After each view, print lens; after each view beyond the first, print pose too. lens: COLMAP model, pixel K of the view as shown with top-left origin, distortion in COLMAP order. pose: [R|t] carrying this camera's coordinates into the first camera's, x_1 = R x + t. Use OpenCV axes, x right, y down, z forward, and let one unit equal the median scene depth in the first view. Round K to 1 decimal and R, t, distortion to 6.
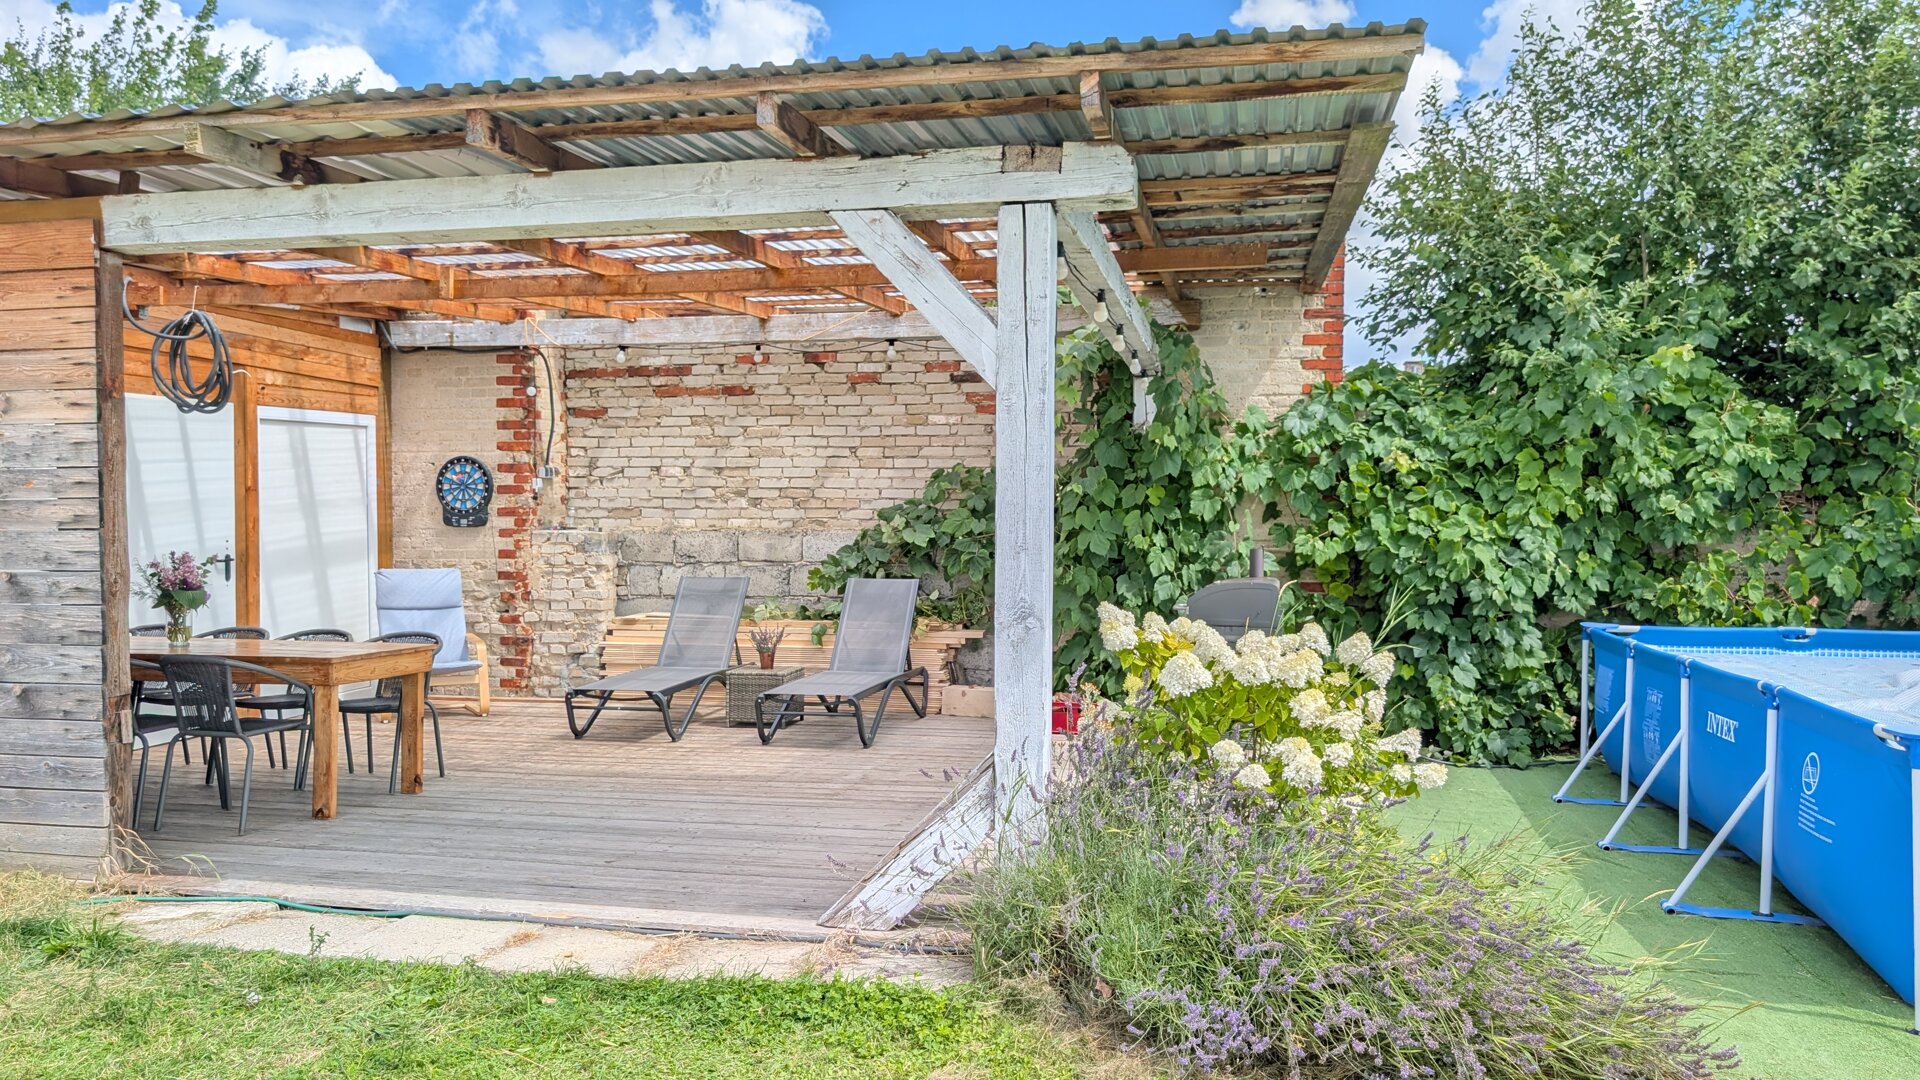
lens RADIAL K [[1393.8, 0, 959.8], [0, 1393.8, 547.1], [0, 0, 1]] dist [0.004072, 0.001420]
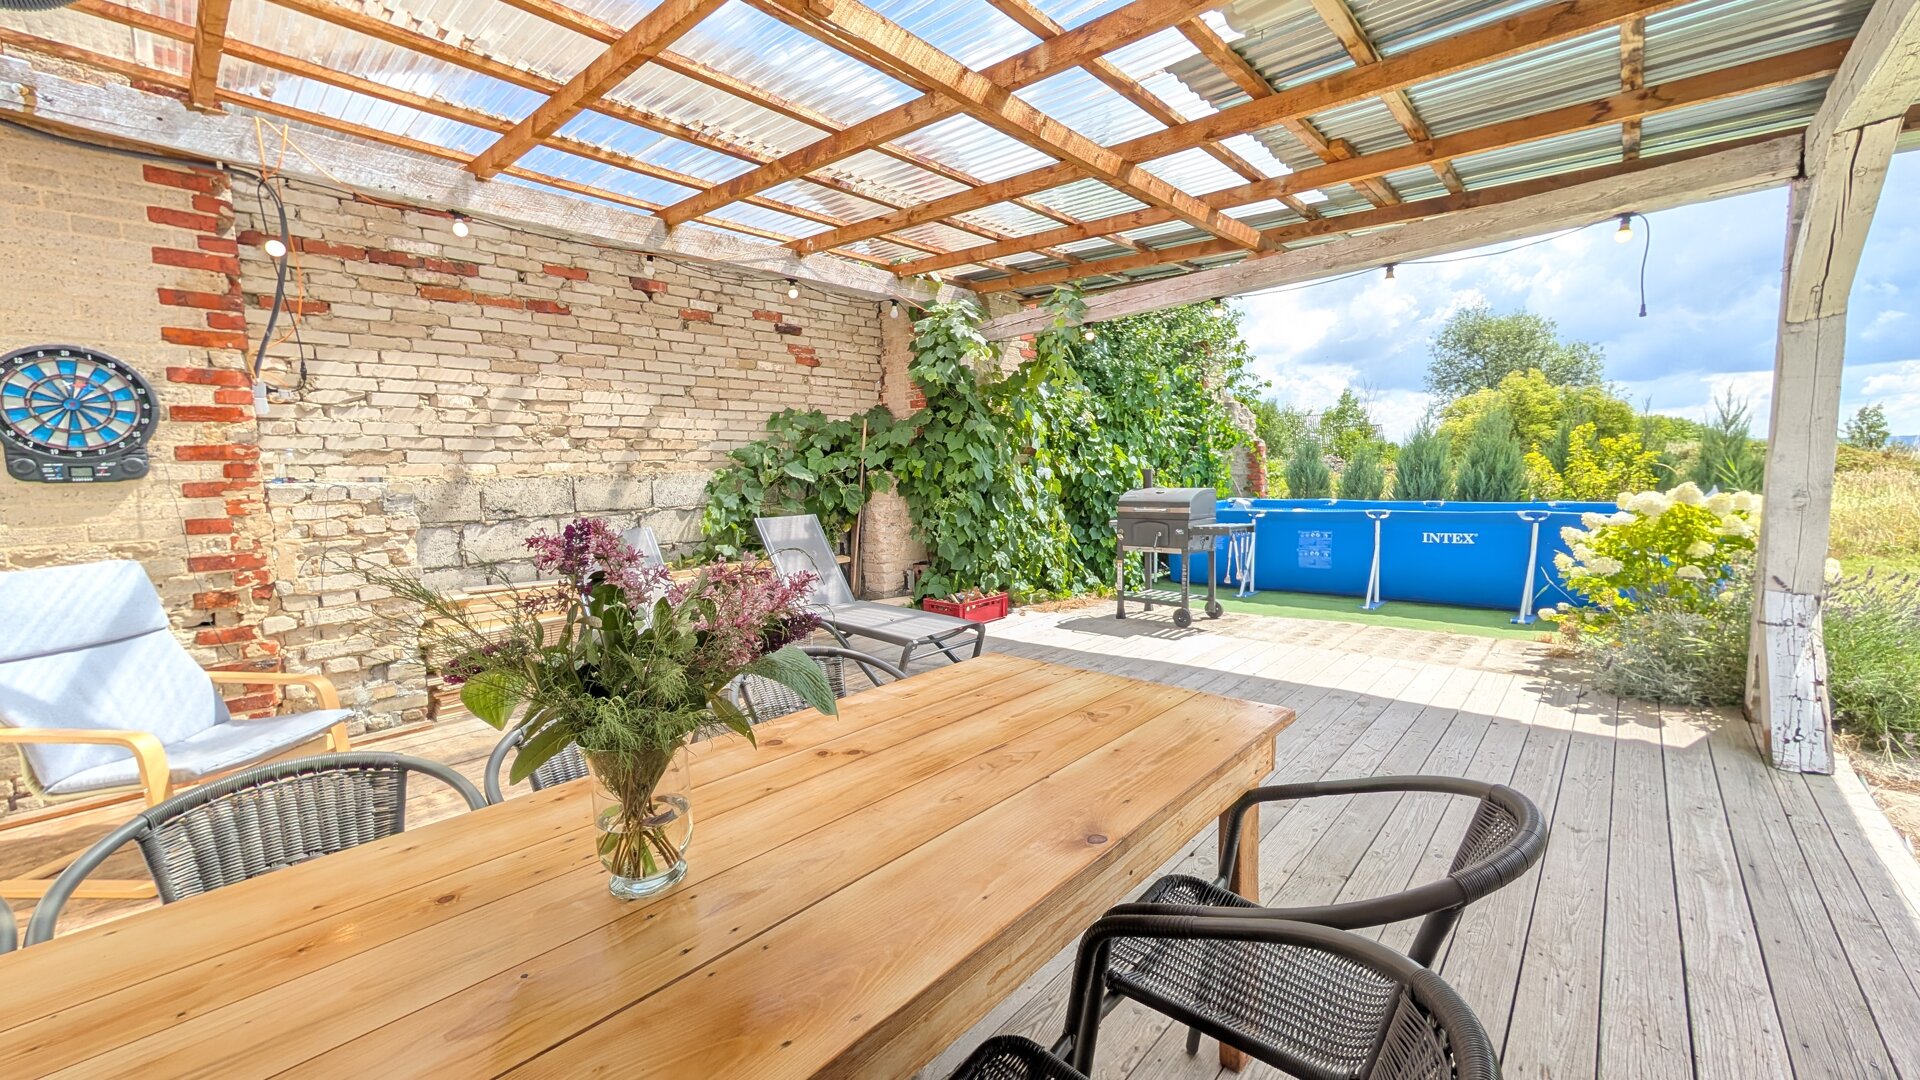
lens RADIAL K [[722.9, 0, 955.4], [0, 722.9, 531.7], [0, 0, 1]] dist [-0.000377, -0.000118]
pose [[0.531344, -0.091338, 0.842218, -0.412462], [0.046686, 0.995817, 0.078543, -0.001921], [-0.845869, -0.002414, 0.533385, 0.576332]]
